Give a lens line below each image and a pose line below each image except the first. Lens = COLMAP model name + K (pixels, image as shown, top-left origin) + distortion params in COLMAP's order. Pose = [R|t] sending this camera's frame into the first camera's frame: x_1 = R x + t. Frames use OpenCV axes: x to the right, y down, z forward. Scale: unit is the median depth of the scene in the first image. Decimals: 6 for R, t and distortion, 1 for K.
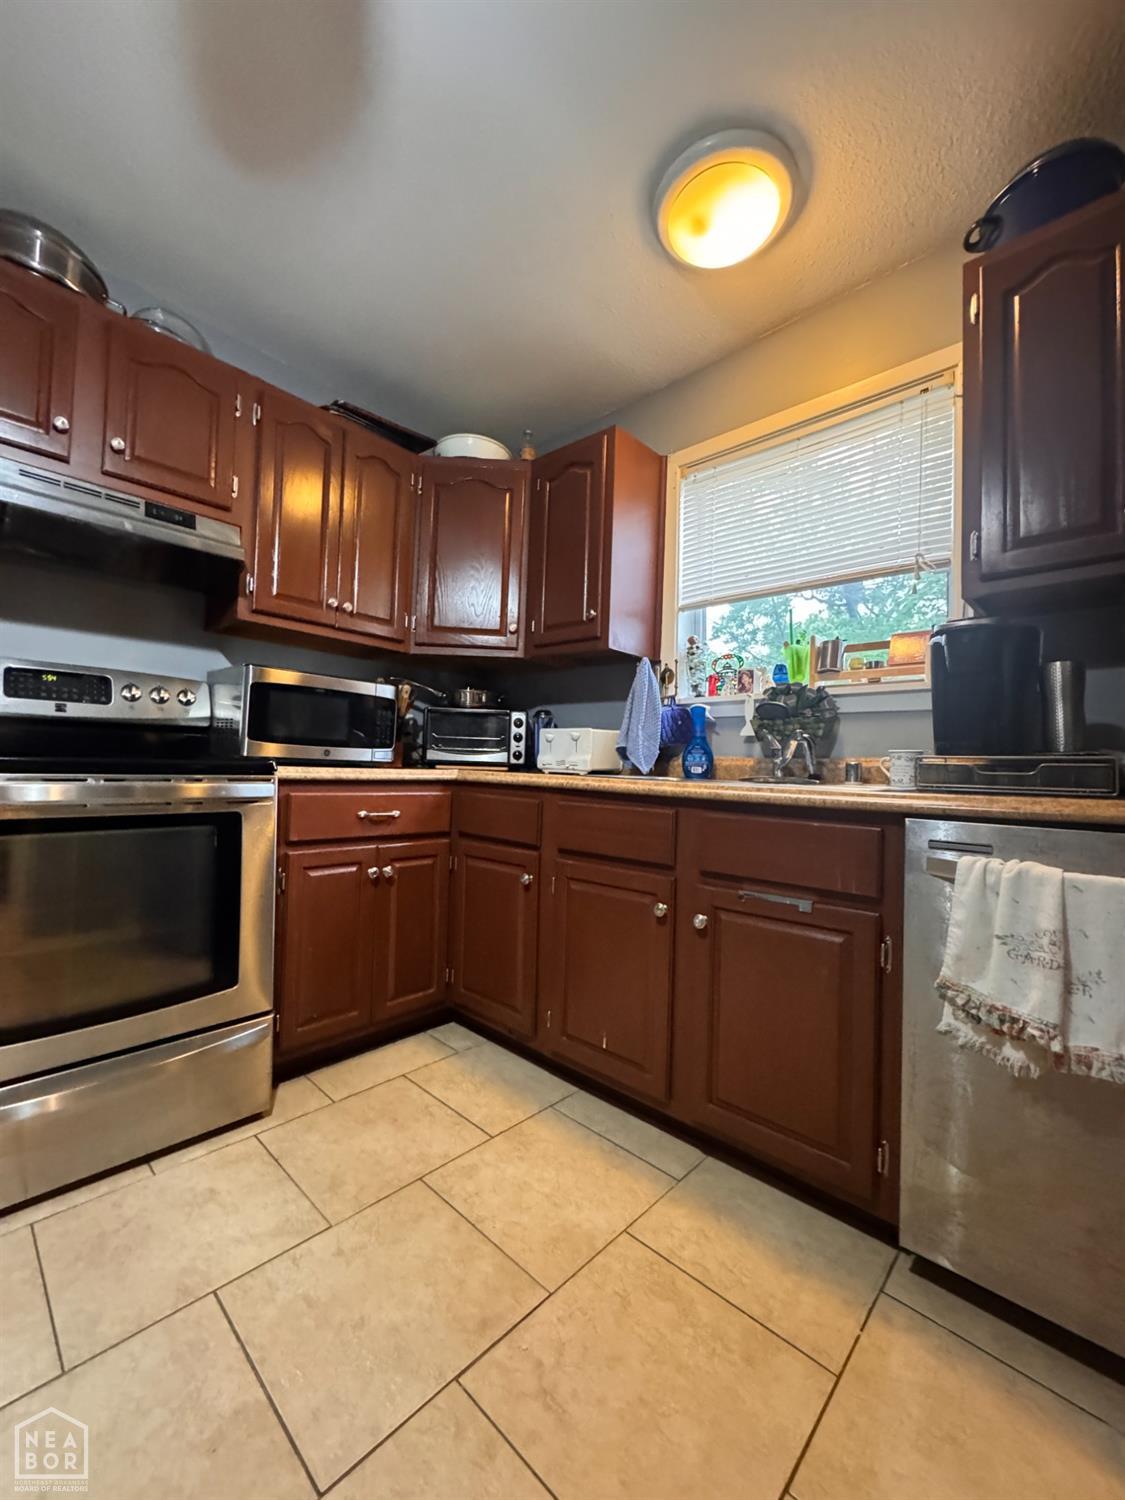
lens RADIAL K [[597.9, 0, 561.4], [0, 597.9, 747.6], [0, 0, 1]] dist [0.001980, 0.000192]
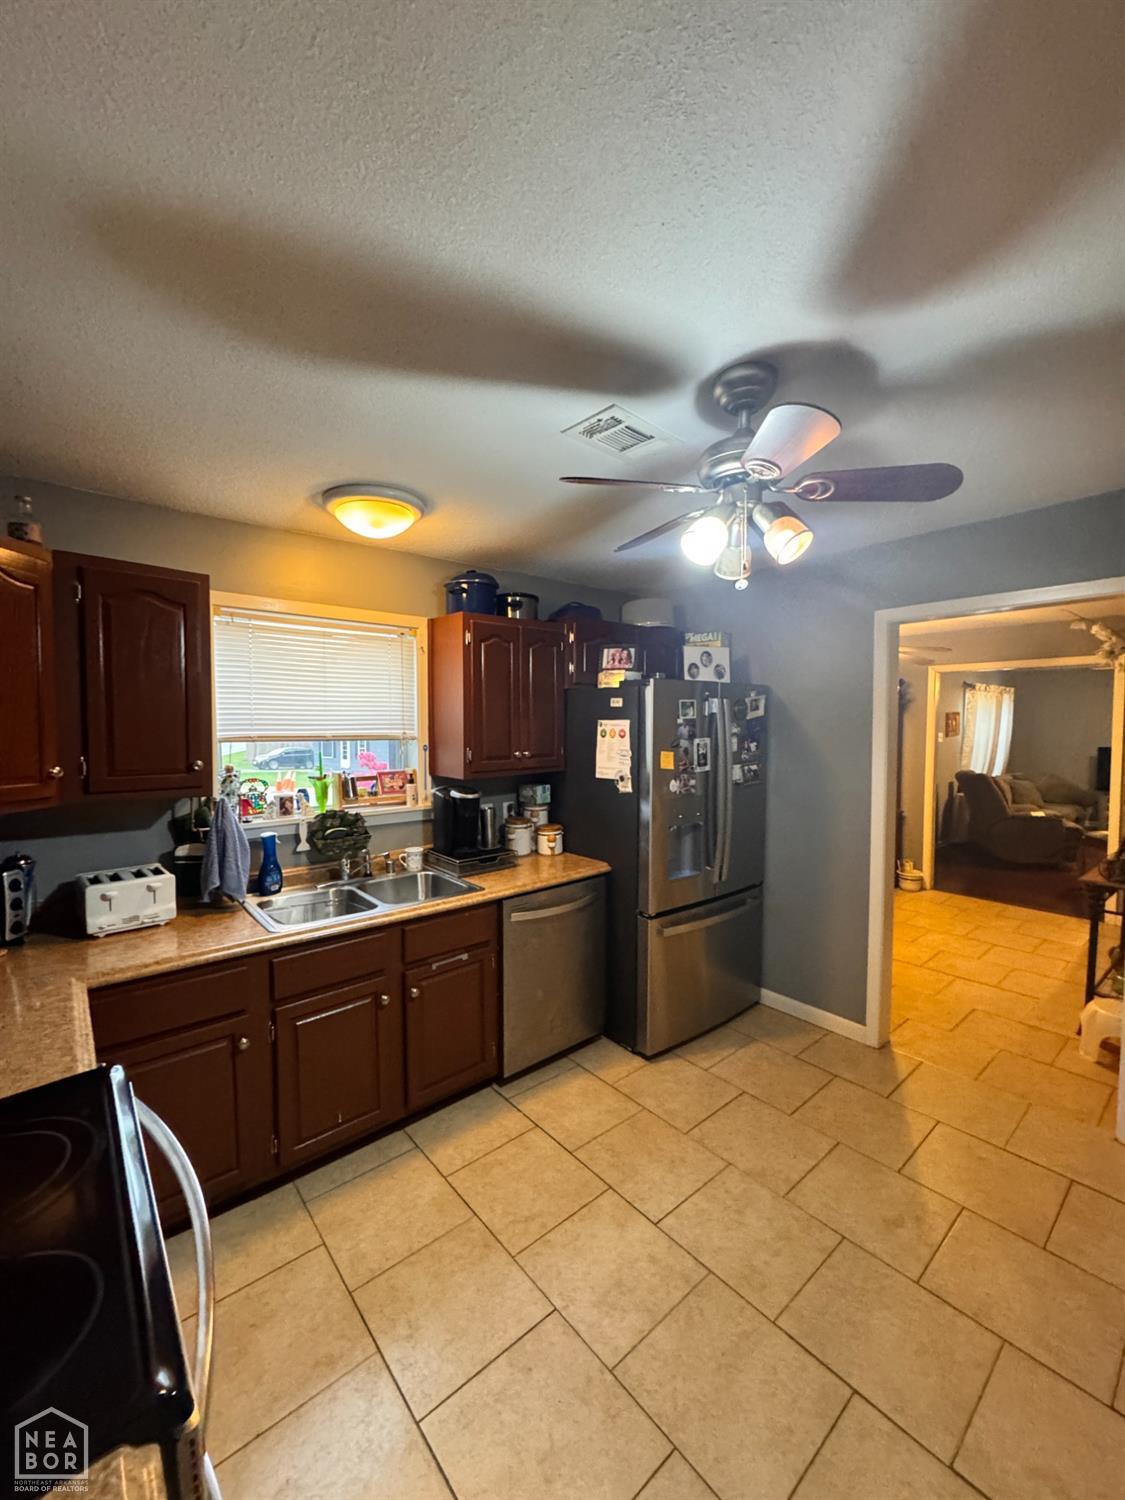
lens RADIAL K [[597.9, 0, 561.8], [0, 597.9, 750.0], [0, 0, 1]] dist [0.001980, 0.000192]
pose [[0.108334, -0.073934, 0.991361, -1.240766], [-0.030537, 0.996513, 0.077655, -0.490397], [-0.993645, -0.038686, 0.105699, 0.424736]]
